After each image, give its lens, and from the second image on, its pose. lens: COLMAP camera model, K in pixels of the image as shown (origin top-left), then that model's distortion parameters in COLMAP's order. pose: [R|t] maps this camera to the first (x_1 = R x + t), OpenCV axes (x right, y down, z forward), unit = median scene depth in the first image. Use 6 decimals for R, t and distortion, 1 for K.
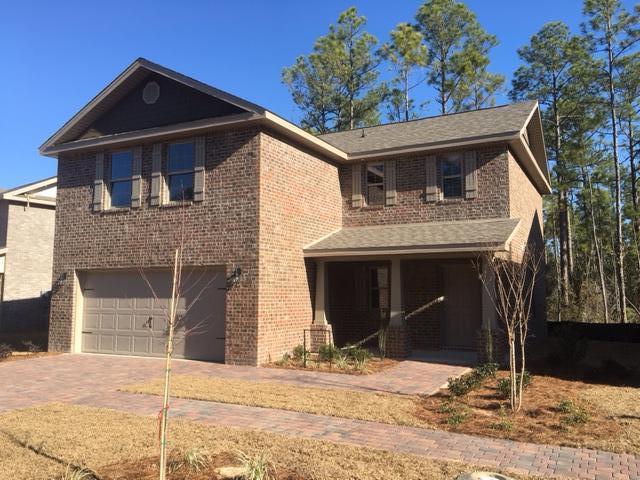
lens RADIAL K [[550.1, 0, 320.0], [0, 550.1, 240.0], [0, 0, 1]] dist [0.092527, -0.106236]
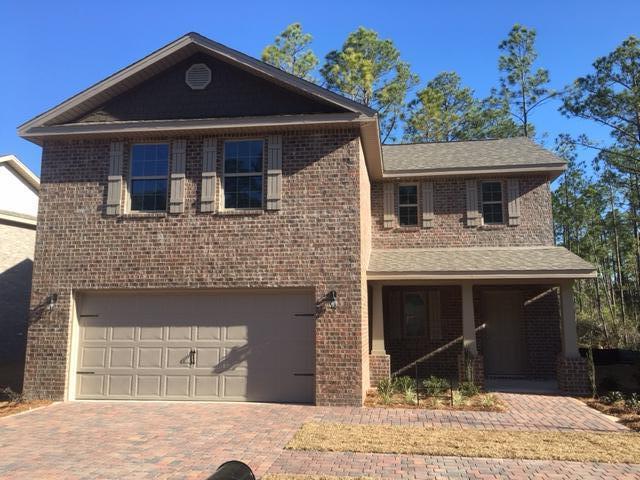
lens RADIAL K [[550.1, 0, 320.0], [0, 550.1, 240.0], [0, 0, 1]] dist [0.092527, -0.106236]
pose [[0.941581, 0.047117, 0.333476, -0.402550], [-0.030883, 0.998073, -0.053819, 0.016868], [-0.335369, 0.040377, 0.941221, 0.176347]]
